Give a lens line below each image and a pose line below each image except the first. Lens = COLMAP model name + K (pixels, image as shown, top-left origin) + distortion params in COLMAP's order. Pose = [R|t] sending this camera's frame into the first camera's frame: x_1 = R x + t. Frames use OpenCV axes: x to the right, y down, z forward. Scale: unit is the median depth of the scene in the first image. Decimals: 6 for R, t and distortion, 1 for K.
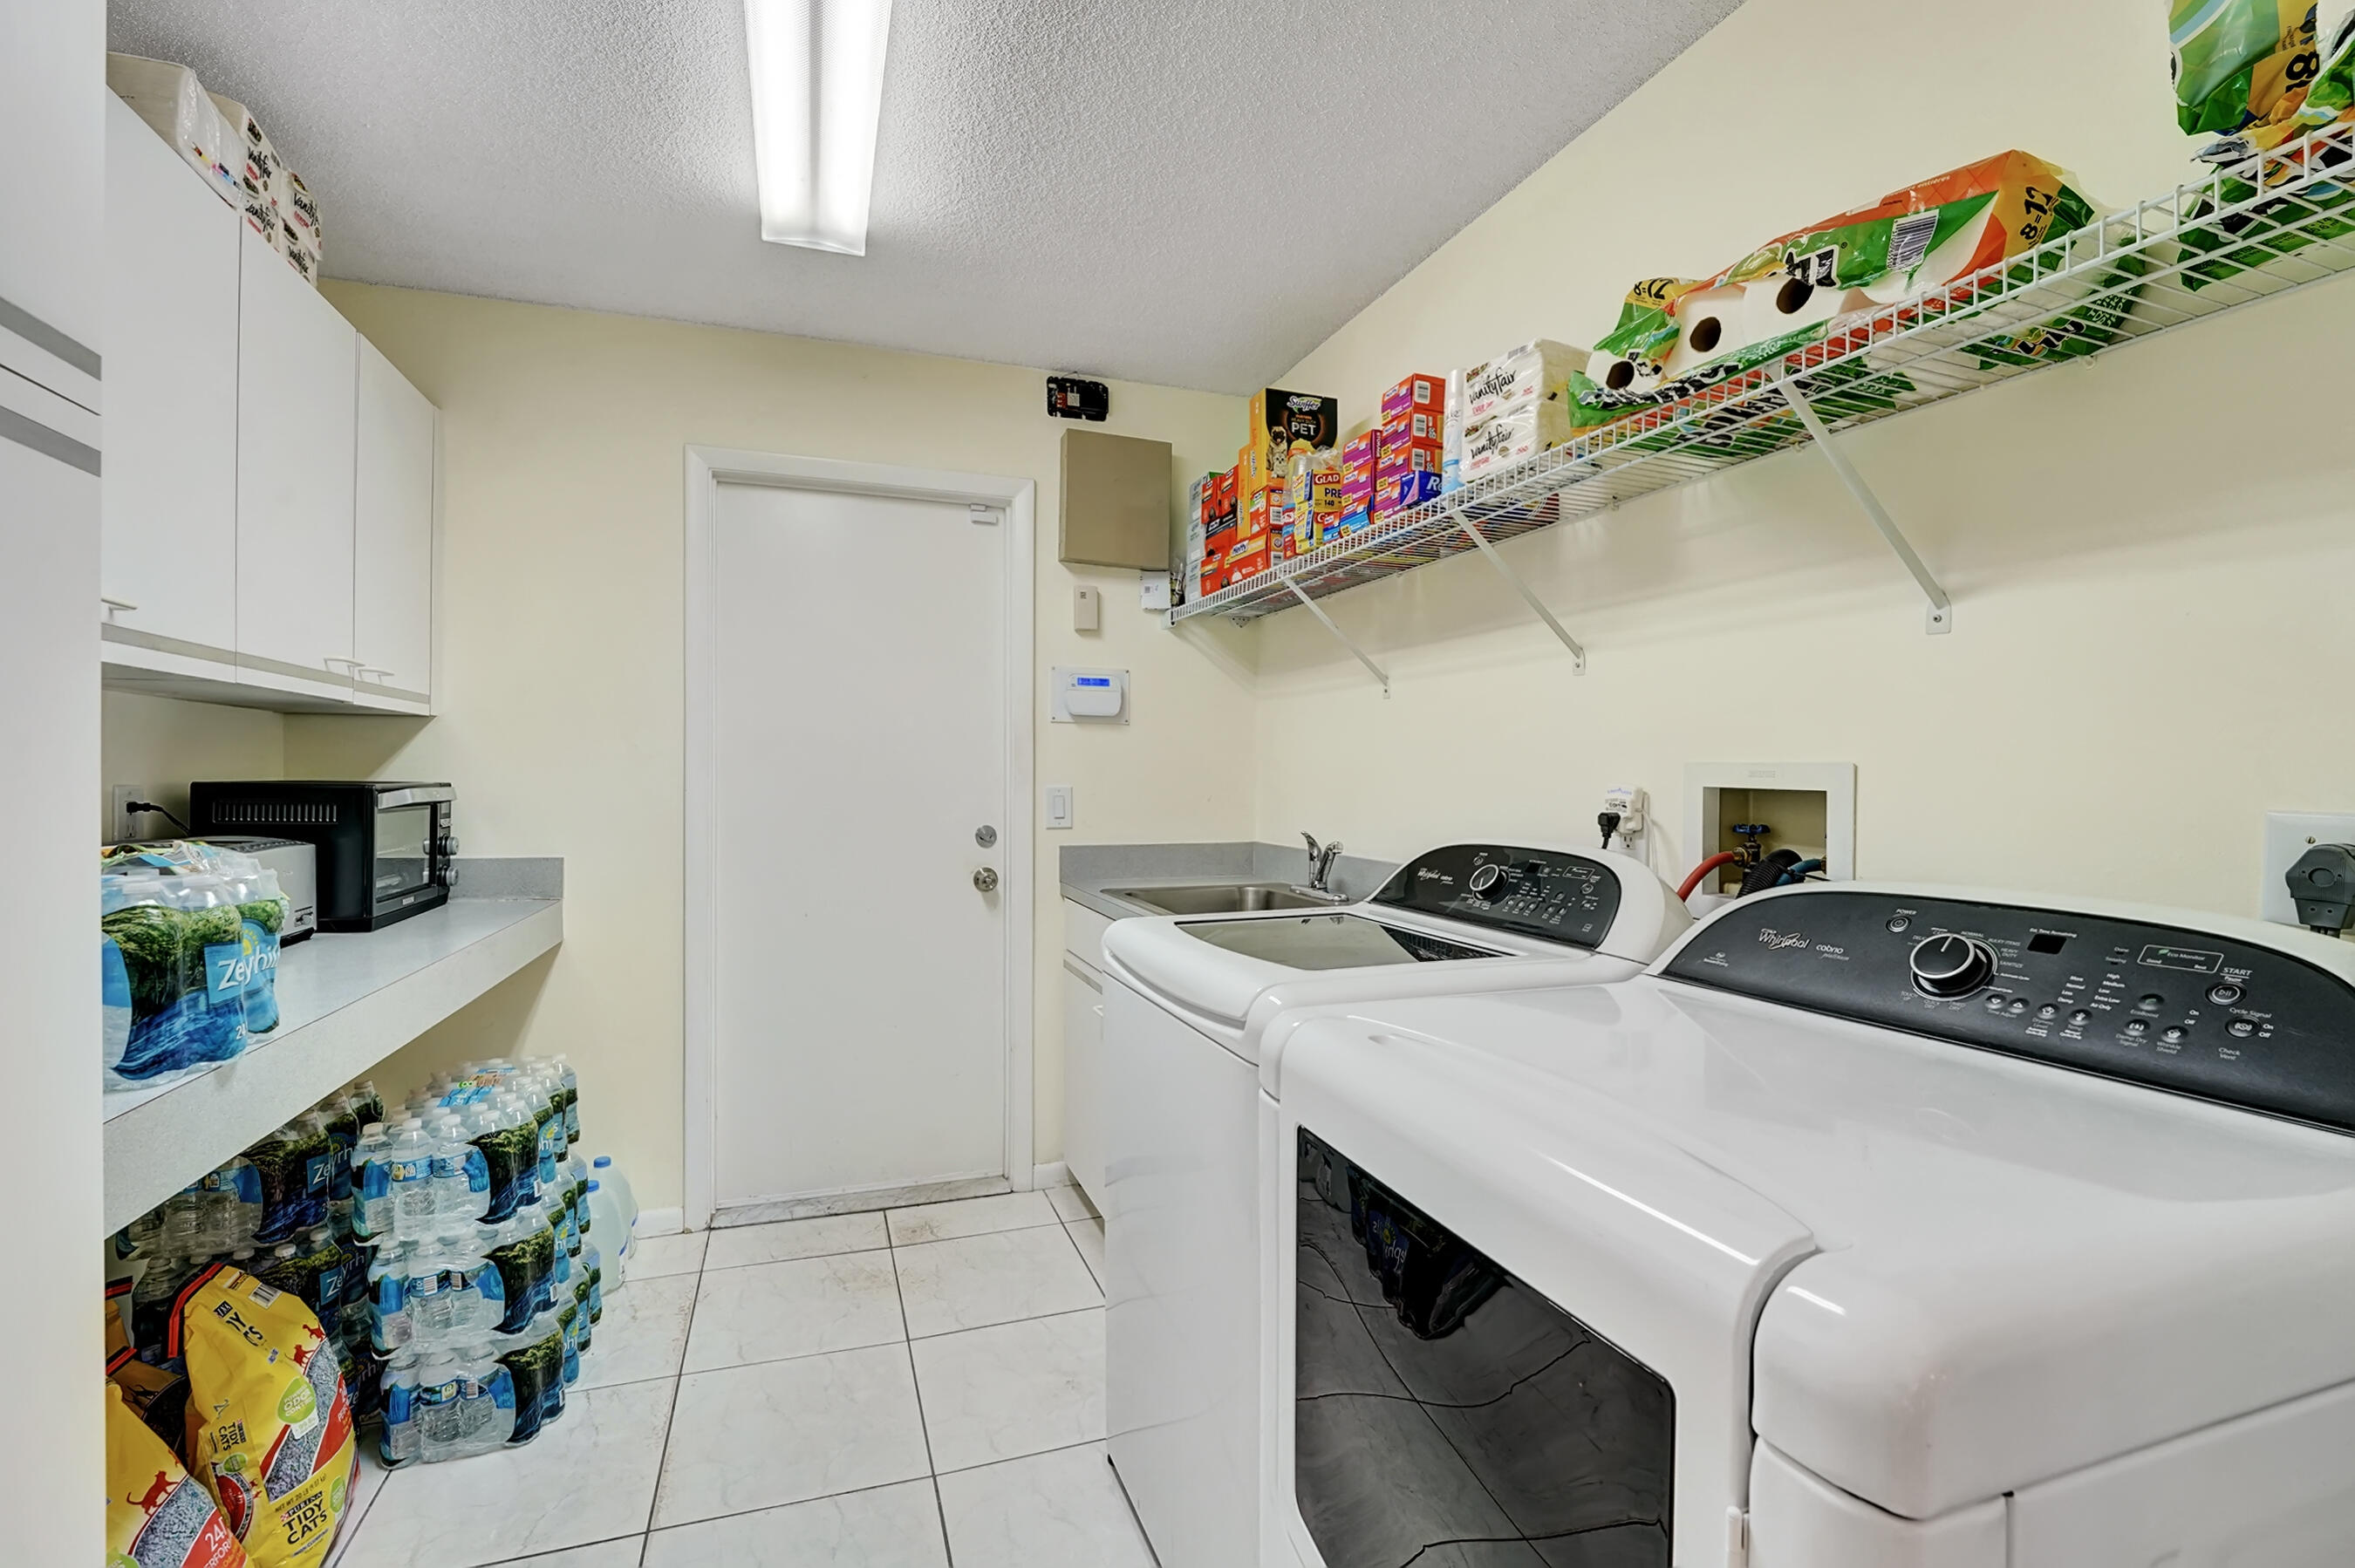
lens RADIAL K [[1006.7, 0, 1144.9], [0, 1006.7, 784.6], [0, 0, 1]] dist [-0.018969, 0.000328]
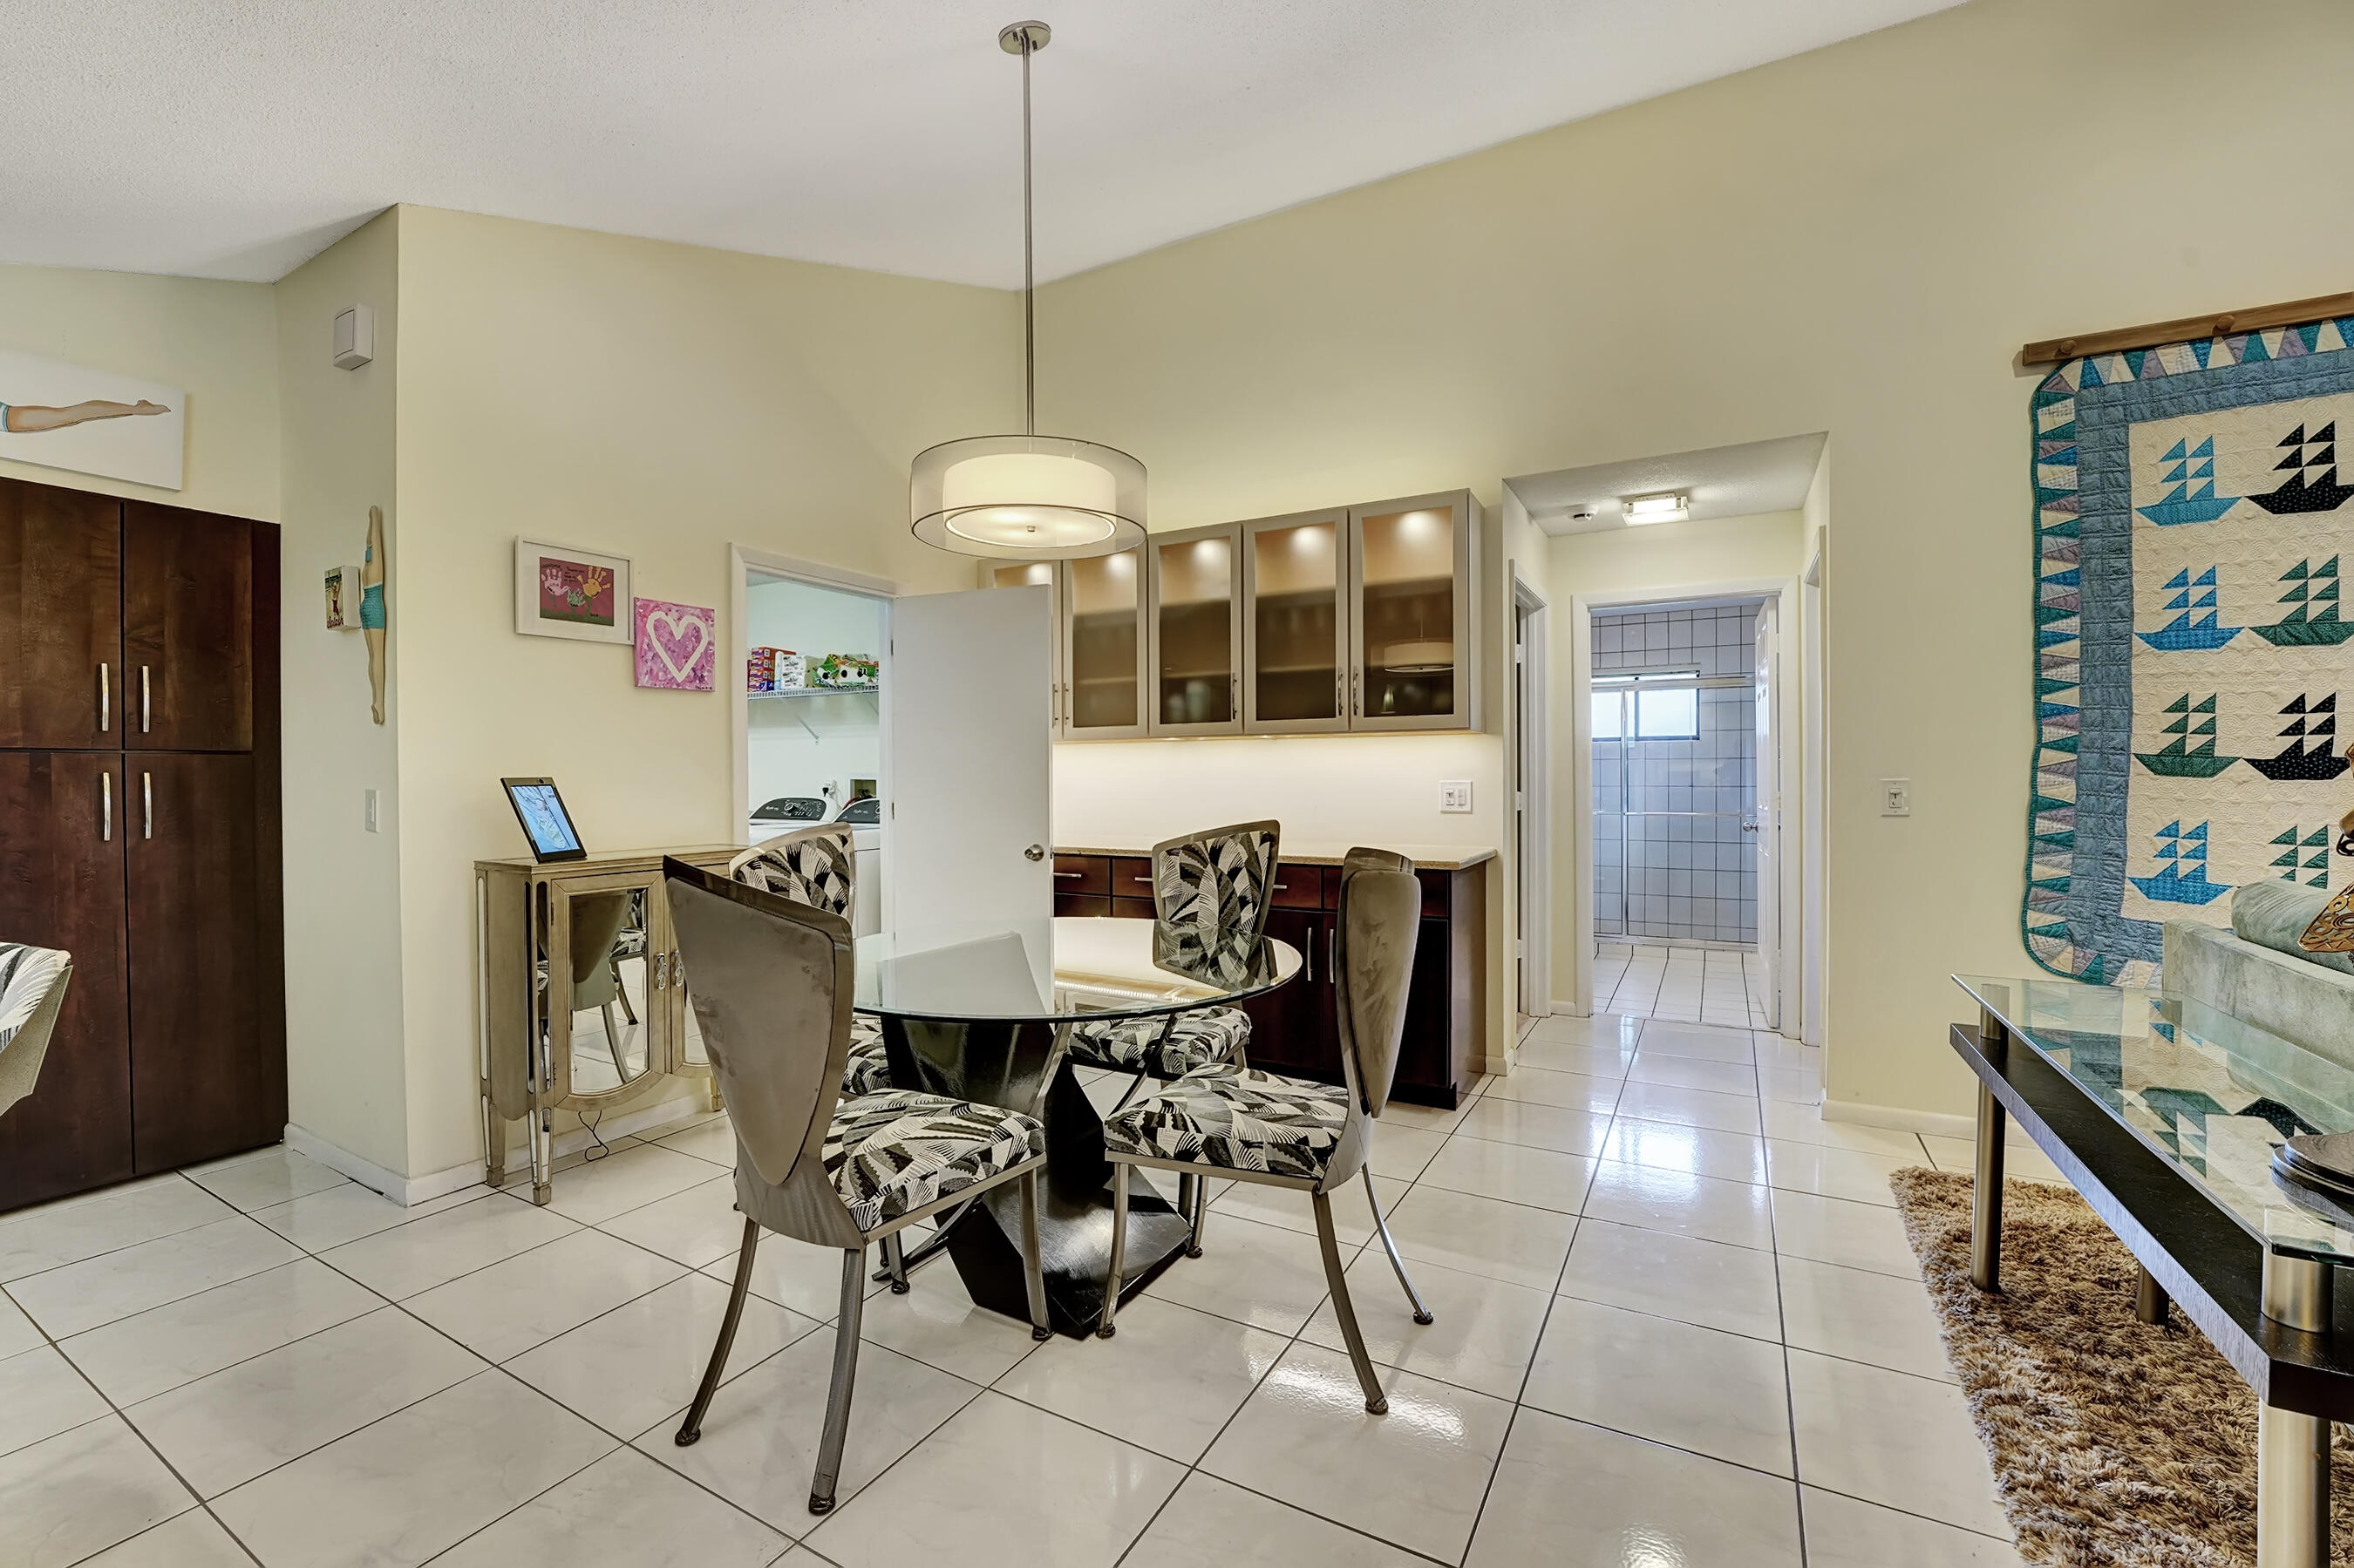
lens RADIAL K [[983.8, 0, 1158.9], [0, 983.8, 793.6], [0, 0, 1]] dist [-0.021298, 0.000351]
pose [[0.744882, -0.010015, 0.667121, -0.972621], [0.003597, 0.999933, 0.010995, 0.018565], [-0.667187, -0.005790, 0.744868, -2.373075]]
